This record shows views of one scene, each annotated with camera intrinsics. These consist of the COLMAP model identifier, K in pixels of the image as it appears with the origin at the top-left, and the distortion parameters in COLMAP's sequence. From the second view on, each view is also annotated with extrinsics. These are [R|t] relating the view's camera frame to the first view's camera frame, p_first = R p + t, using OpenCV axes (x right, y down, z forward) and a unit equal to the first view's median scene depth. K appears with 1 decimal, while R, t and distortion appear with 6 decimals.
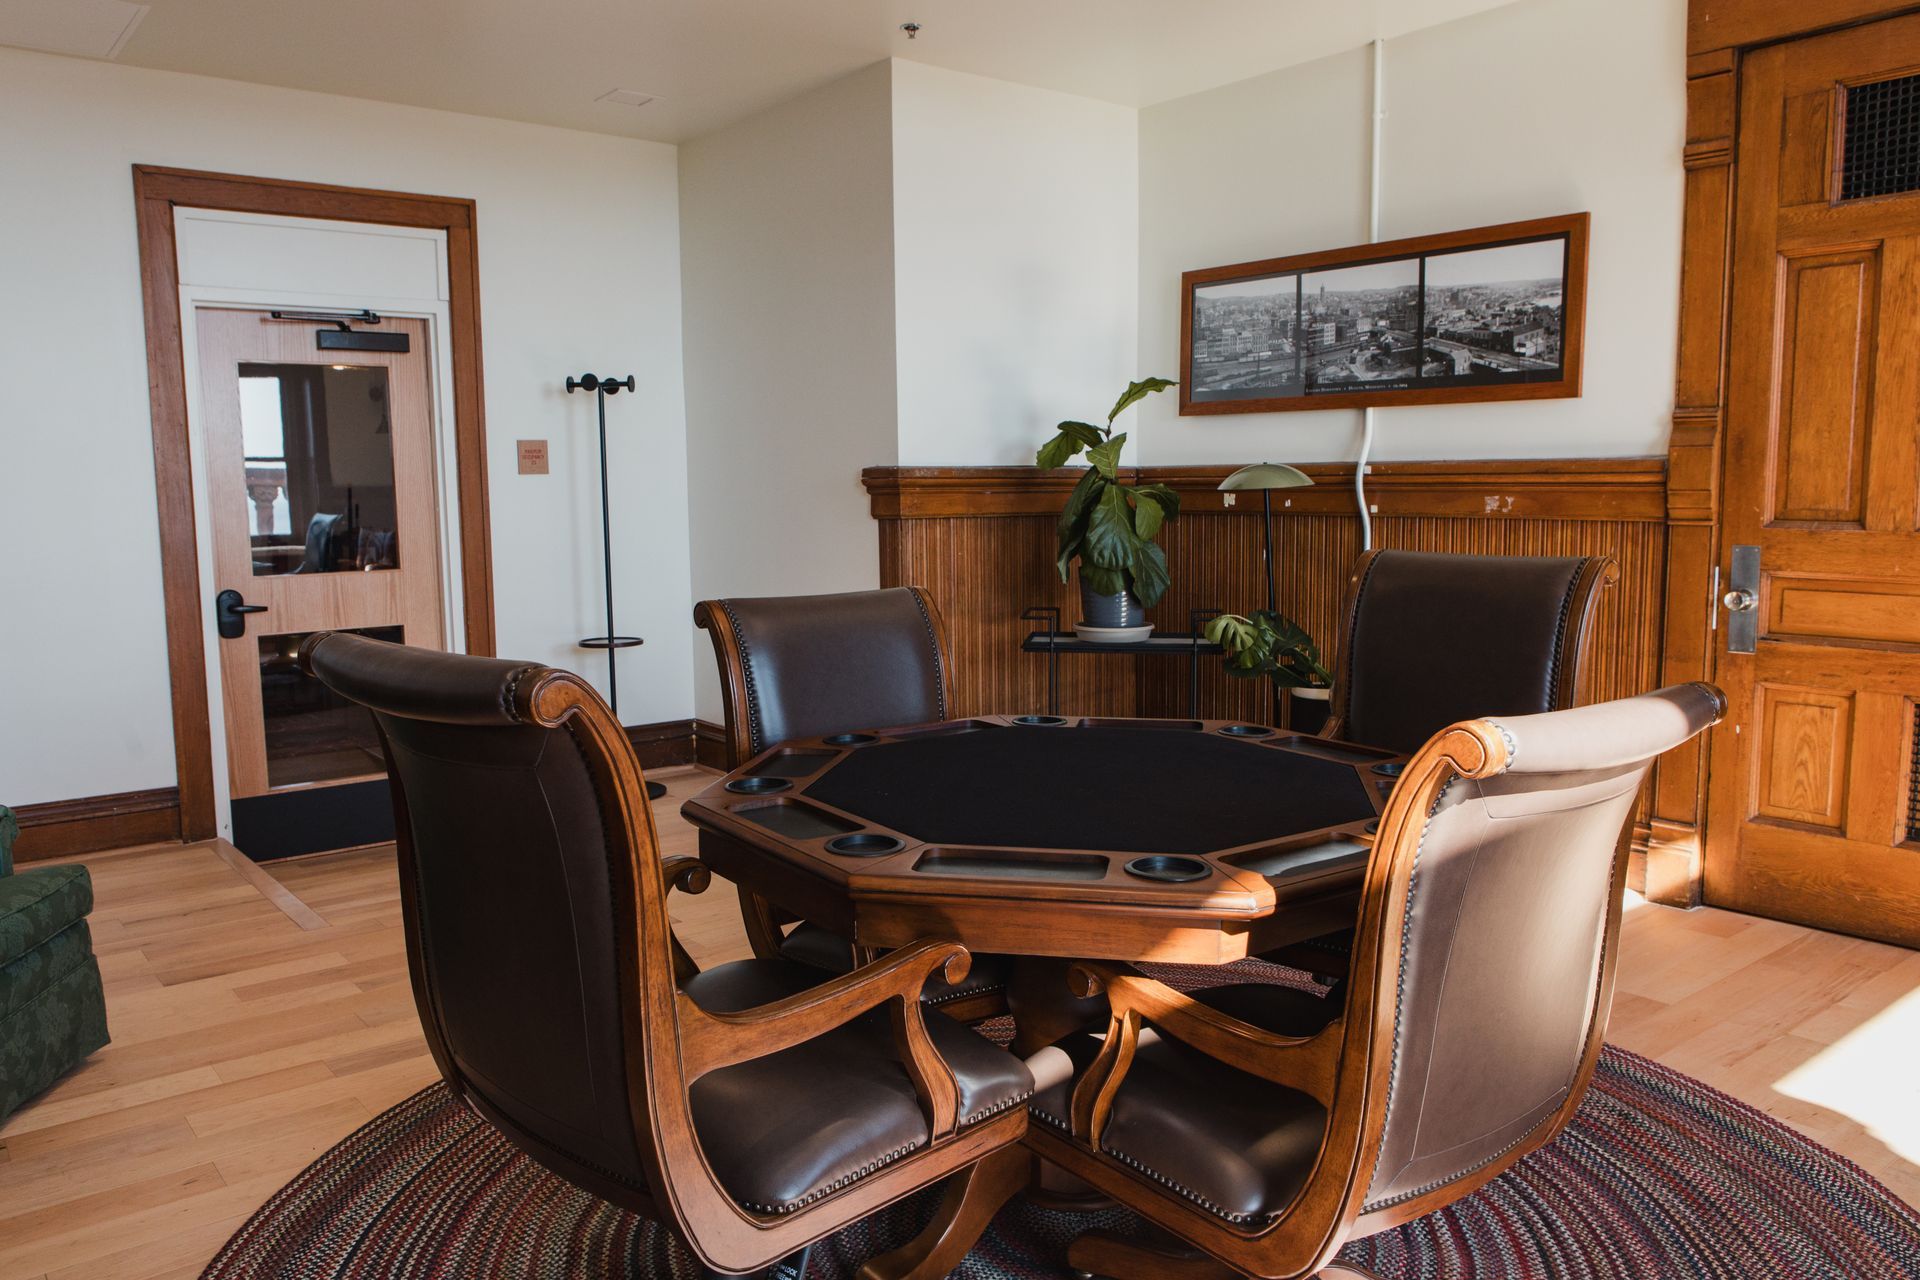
lens RADIAL K [[1447.3, 0, 955.4], [0, 1447.3, 643.8], [0, 0, 1]] dist [-0.025836, 0.011569]
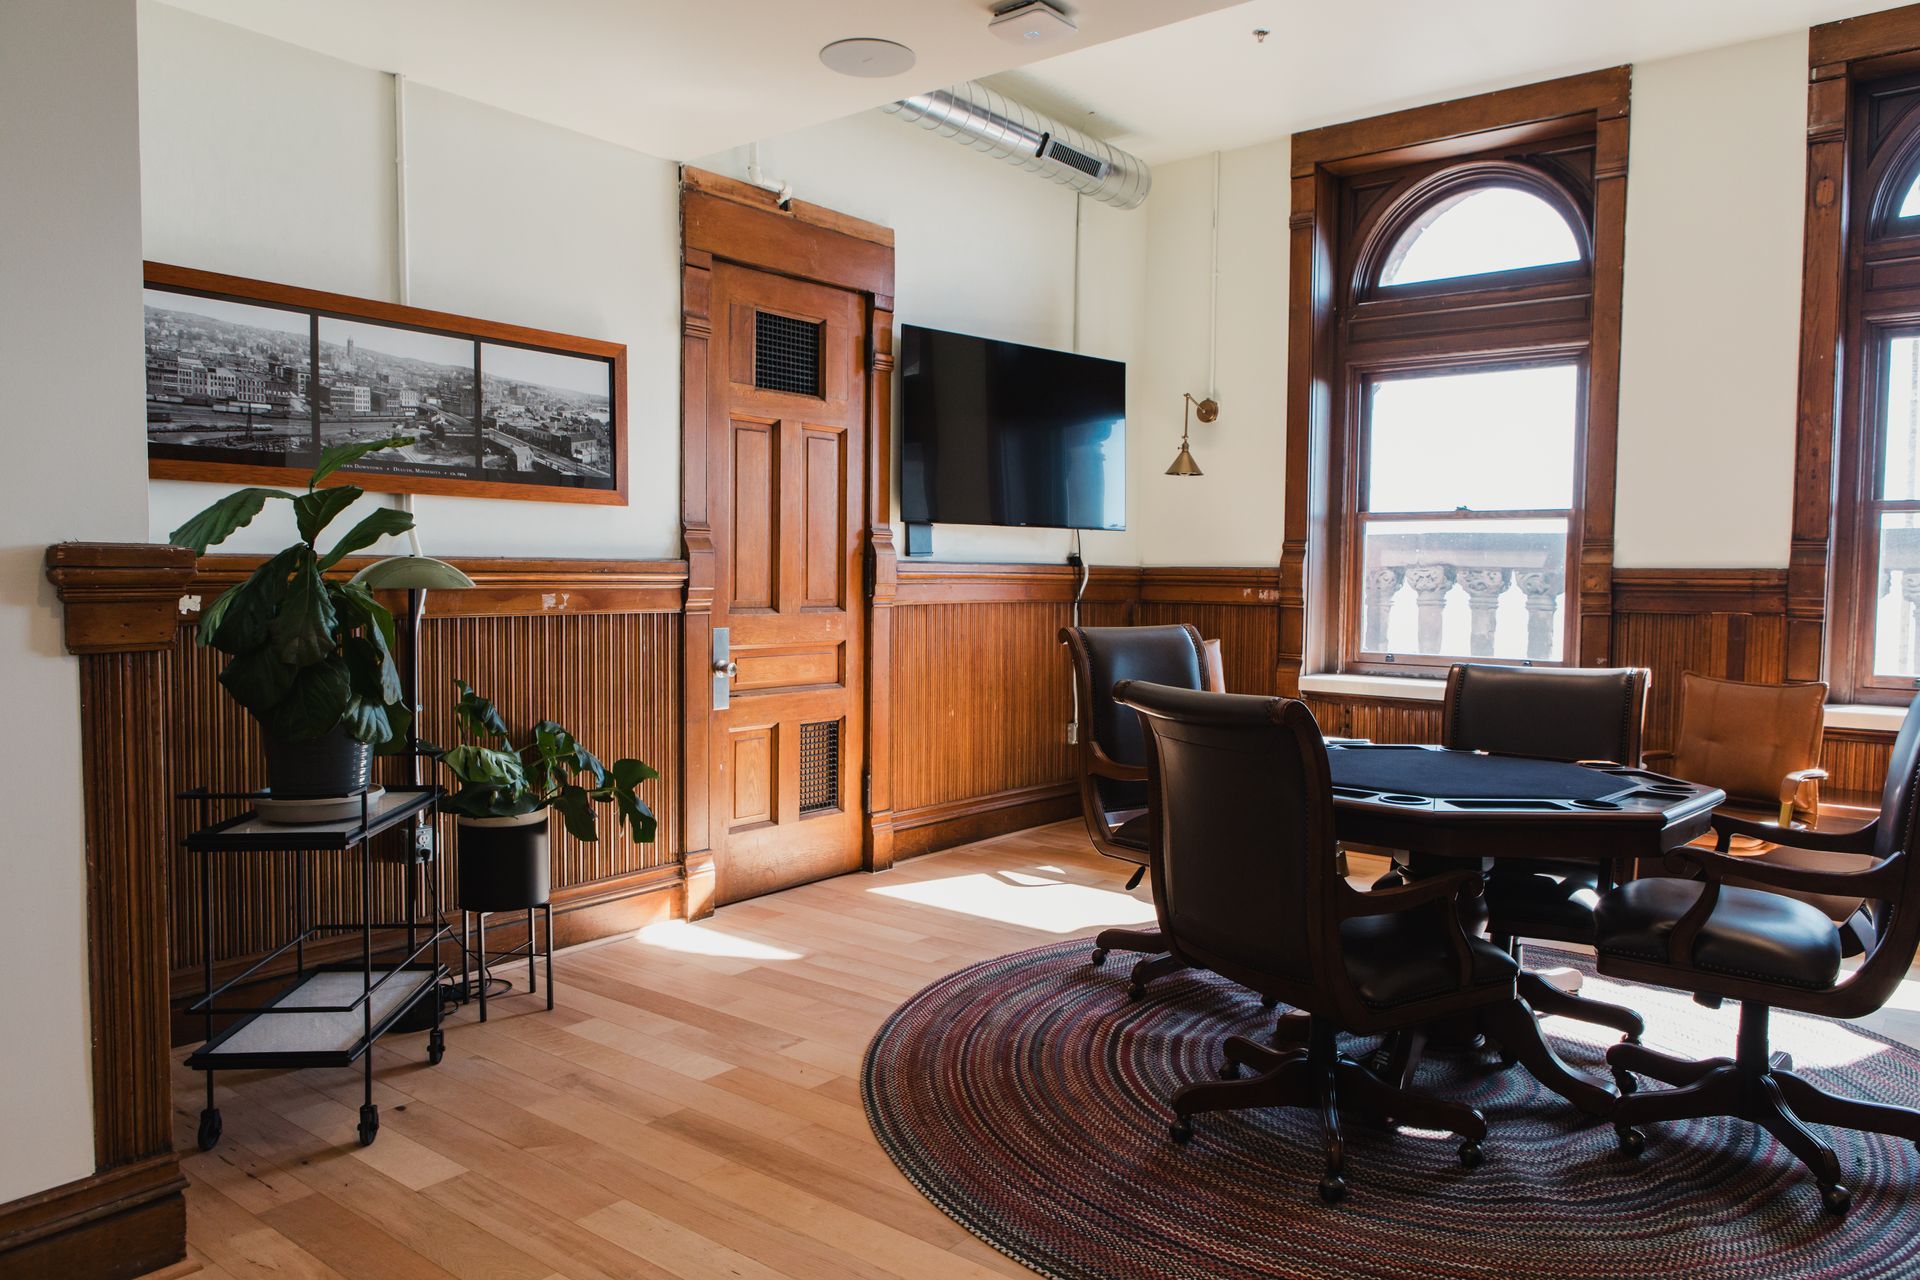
lens RADIAL K [[1276.6, 0, 963.5], [0, 1276.6, 633.1], [0, 0, 1]] dist [-0.028322, 0.013261]
pose [[-0.222513, -0.035757, 0.974274, -0.624478], [0.106718, 0.992429, 0.060796, -0.107497], [-0.969071, 0.117500, -0.217013, 1.000986]]
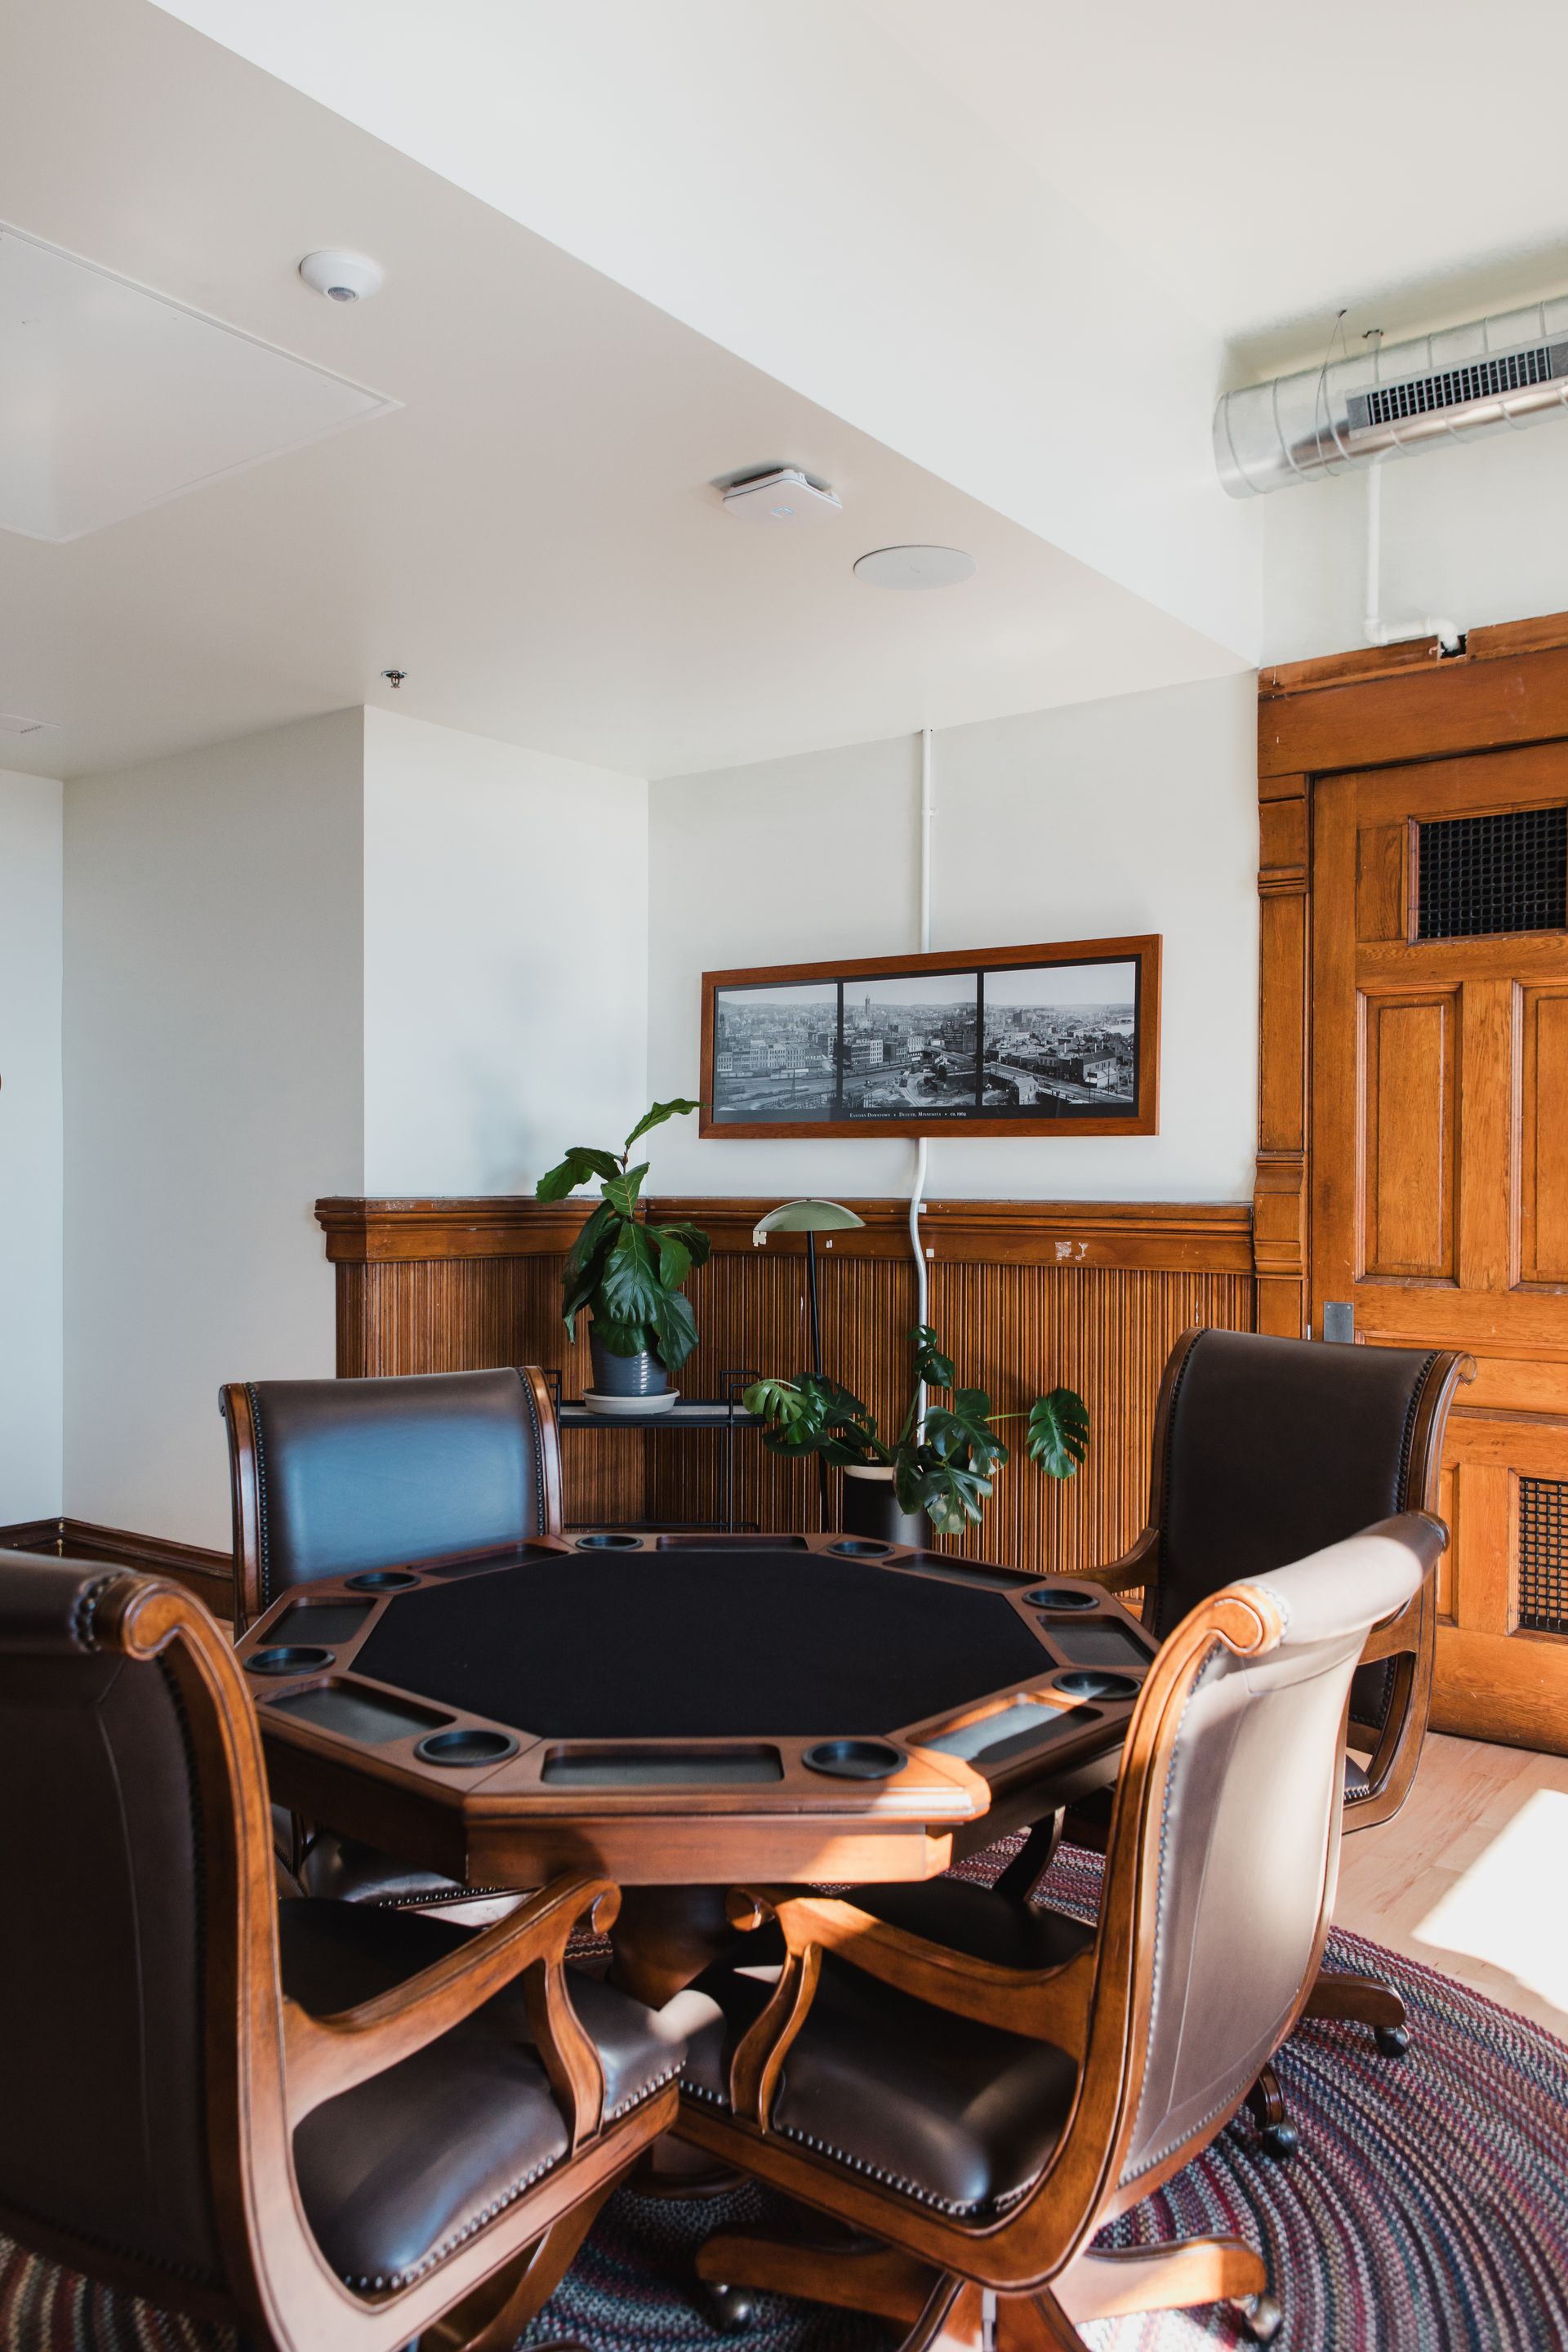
lens RADIAL K [[1745.2, 0, 781.6], [0, 1745.2, 1174.1], [0, 0, 1]] dist [0.014794, -0.018529]
pose [[0.969914, 0.014668, 0.243006, -0.061340], [0.013106, 0.993590, -0.112286, -0.028197], [-0.243095, 0.112092, 0.963504, 0.006879]]
